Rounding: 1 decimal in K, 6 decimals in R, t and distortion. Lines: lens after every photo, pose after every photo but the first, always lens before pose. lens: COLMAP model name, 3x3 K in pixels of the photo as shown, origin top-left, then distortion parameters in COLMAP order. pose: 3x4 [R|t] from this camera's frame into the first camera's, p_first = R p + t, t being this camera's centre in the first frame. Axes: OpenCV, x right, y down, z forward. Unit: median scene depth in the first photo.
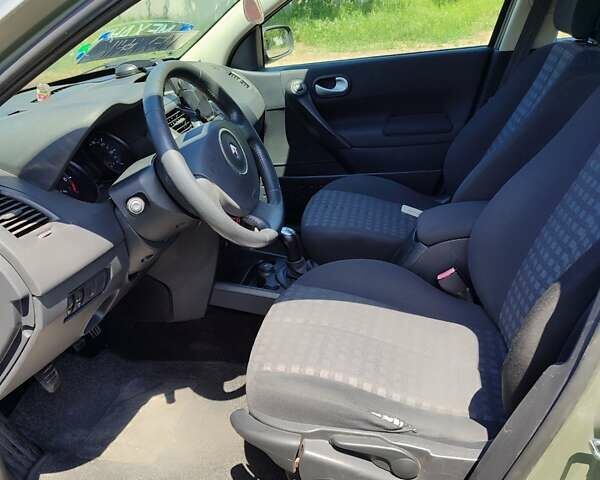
lens RADIAL K [[582.9, 0, 300.0], [0, 582.9, 240.0], [0, 0, 1]] dist [0.000916, -0.002935]
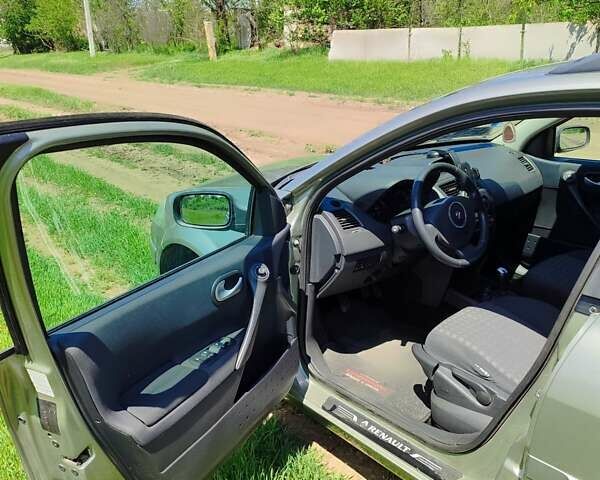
lens RADIAL K [[582.9, 0, 300.0], [0, 582.9, 240.0], [0, 0, 1]] dist [0.000916, -0.002935]
pose [[0.789550, 0.257001, -0.557280, 0.549667], [-0.279369, 0.959058, 0.046480, -0.018098], [0.546410, 0.118989, 0.829022, -0.821784]]
